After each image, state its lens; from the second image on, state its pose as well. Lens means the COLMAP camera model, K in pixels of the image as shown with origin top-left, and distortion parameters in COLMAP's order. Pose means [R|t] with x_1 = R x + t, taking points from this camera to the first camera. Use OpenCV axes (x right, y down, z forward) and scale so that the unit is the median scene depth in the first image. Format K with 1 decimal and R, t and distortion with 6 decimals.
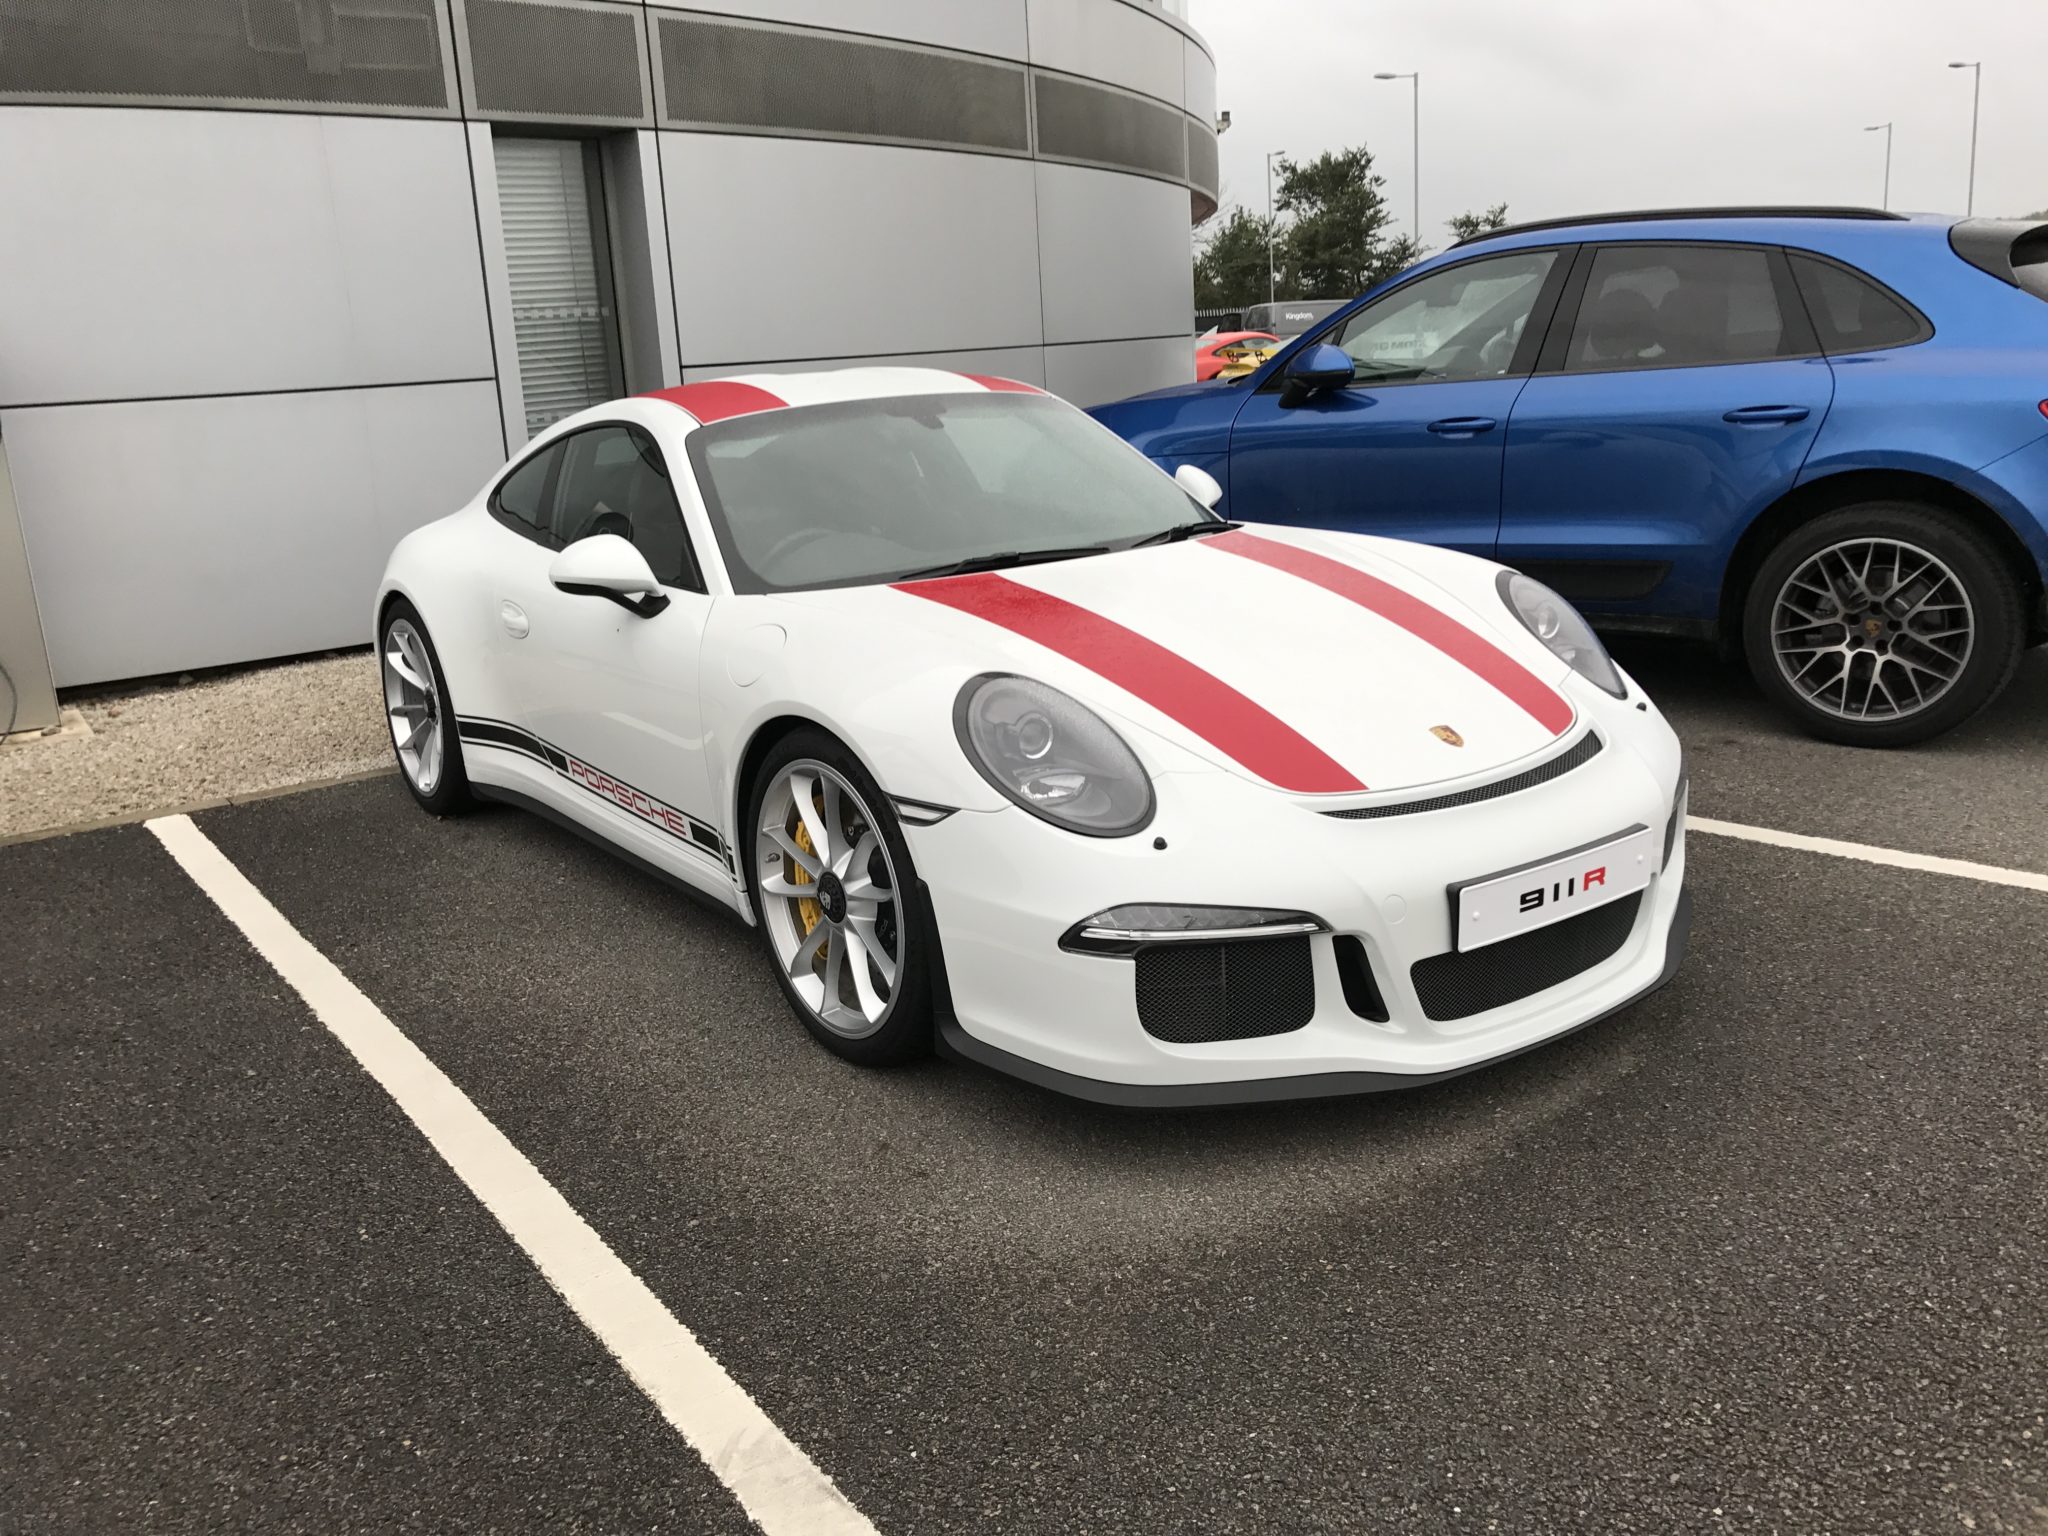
lens RADIAL K [[1678.8, 0, 1023.9], [0, 1678.8, 762.8], [0, 0, 1]] dist [0.008415, 0.001360]
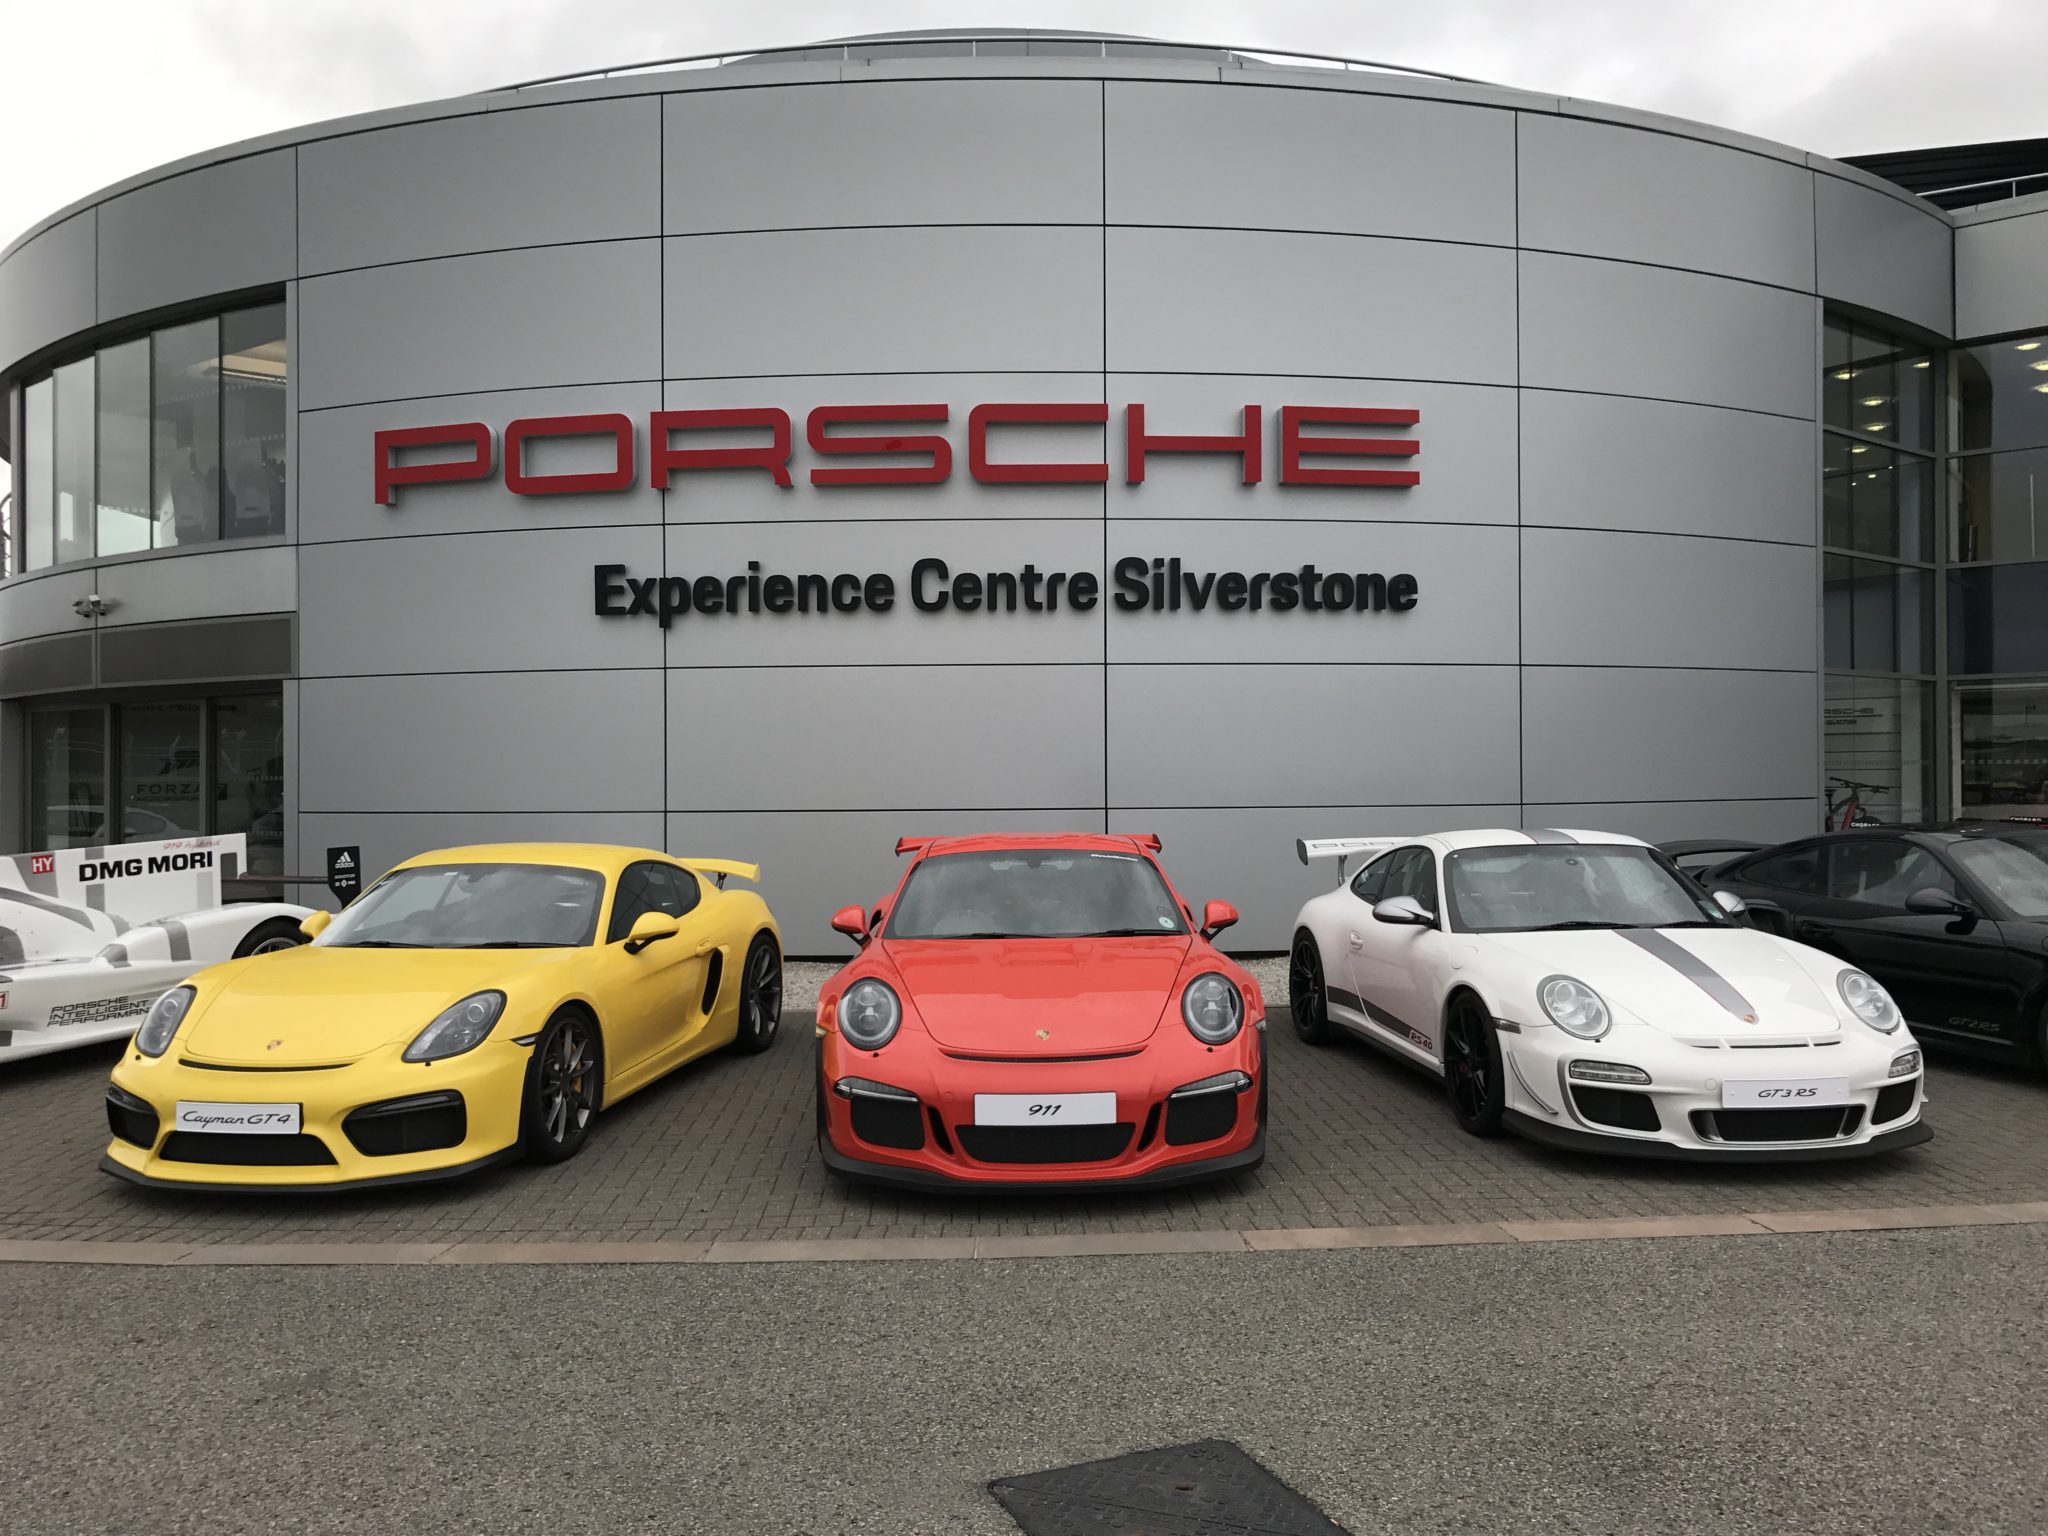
lens RADIAL K [[1678.8, 0, 1023.7], [0, 1678.8, 766.0], [0, 0, 1]] dist [0.008415, 0.001360]
pose [[0.866278, 0.048020, -0.497249, 0.401651], [-0.157582, 0.970818, -0.180778, 0.164364], [0.474057, 0.234962, 0.848565, -1.126824]]
